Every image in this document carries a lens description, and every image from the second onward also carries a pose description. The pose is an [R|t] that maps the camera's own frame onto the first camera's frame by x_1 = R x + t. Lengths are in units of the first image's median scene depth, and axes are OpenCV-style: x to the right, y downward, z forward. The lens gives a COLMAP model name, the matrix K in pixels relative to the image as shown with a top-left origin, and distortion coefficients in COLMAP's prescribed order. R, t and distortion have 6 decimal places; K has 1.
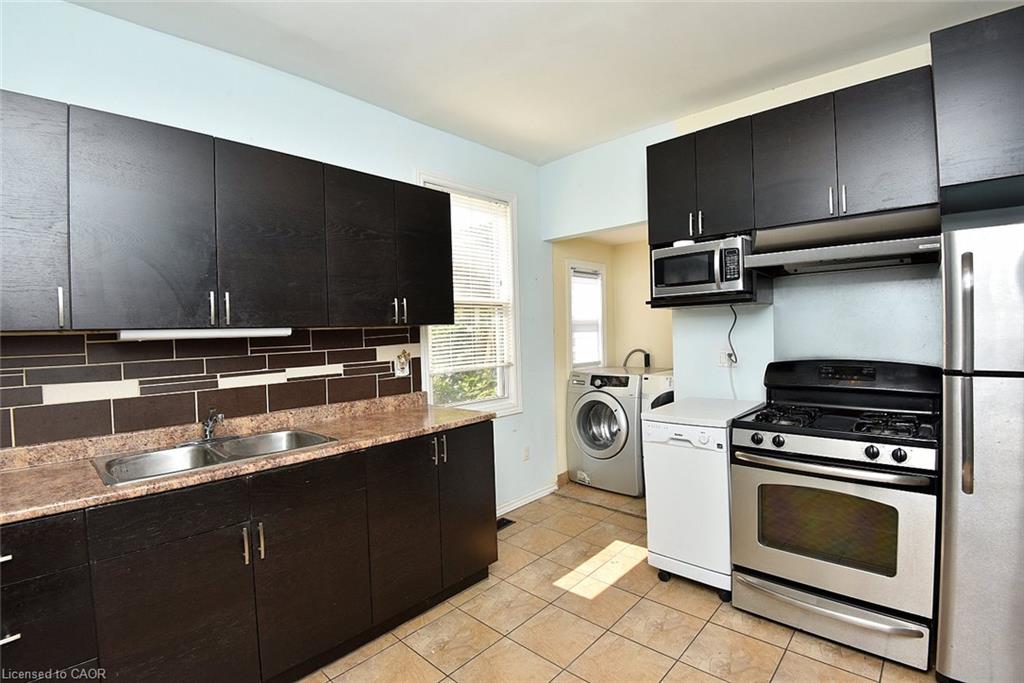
lens RADIAL K [[474.3, 0, 517.8], [0, 474.3, 341.1], [0, 0, 1]] dist [-0.024375, -0.011377]
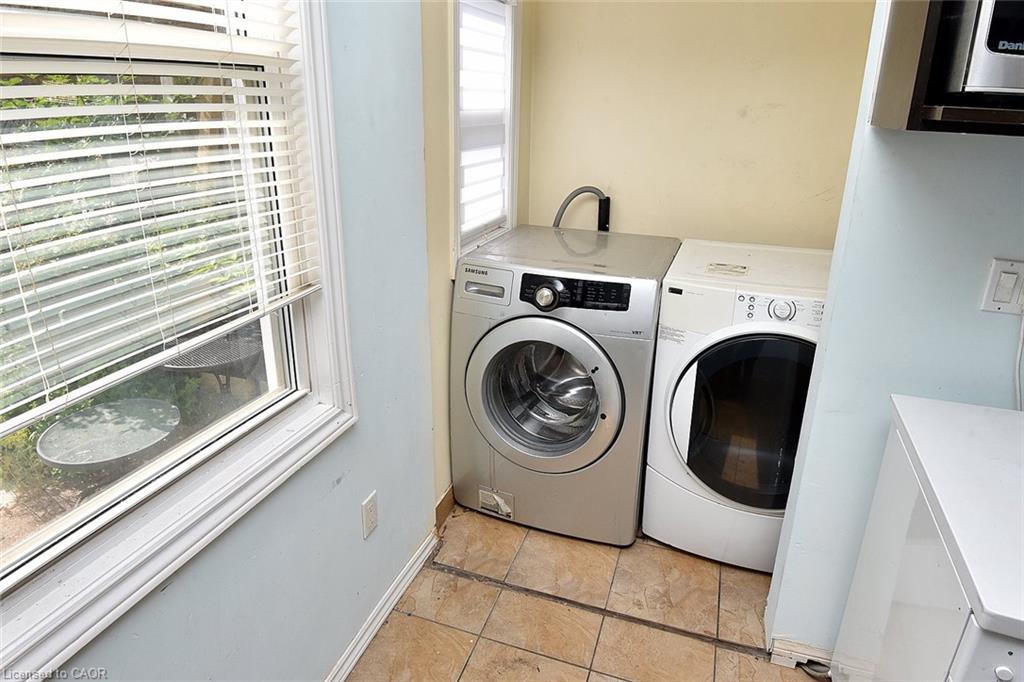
lens RADIAL K [[579.7, 0, 525.4], [0, 579.7, 282.5], [0, 0, 1]] dist [-0.041559, -0.001852]
pose [[0.905234, -0.079625, 0.417387, -0.041329], [-0.042706, 0.960263, 0.275812, -0.053570], [-0.422763, -0.267499, 0.865861, 0.635472]]
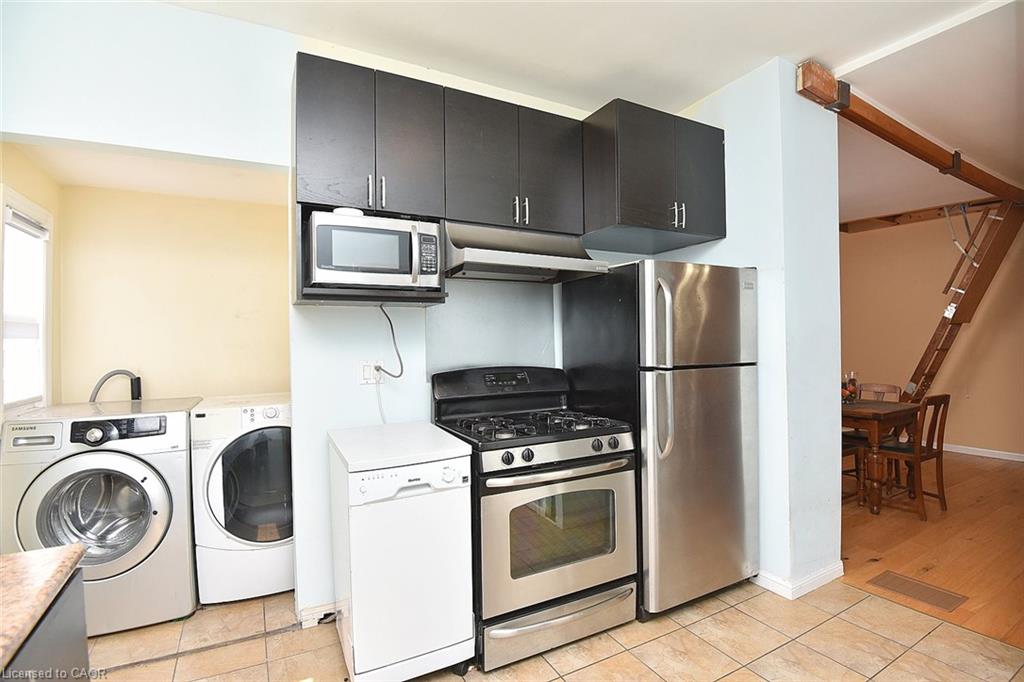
lens RADIAL K [[489.1, 0, 512.0], [0, 489.1, 341.0], [0, 0, 1]] dist [-0.002277, -0.018860]
pose [[0.306237, 0.020274, 0.951739, -0.208531], [0.021929, 0.999358, -0.028345, 0.009598], [-0.951703, 0.029551, 0.305596, 0.415419]]
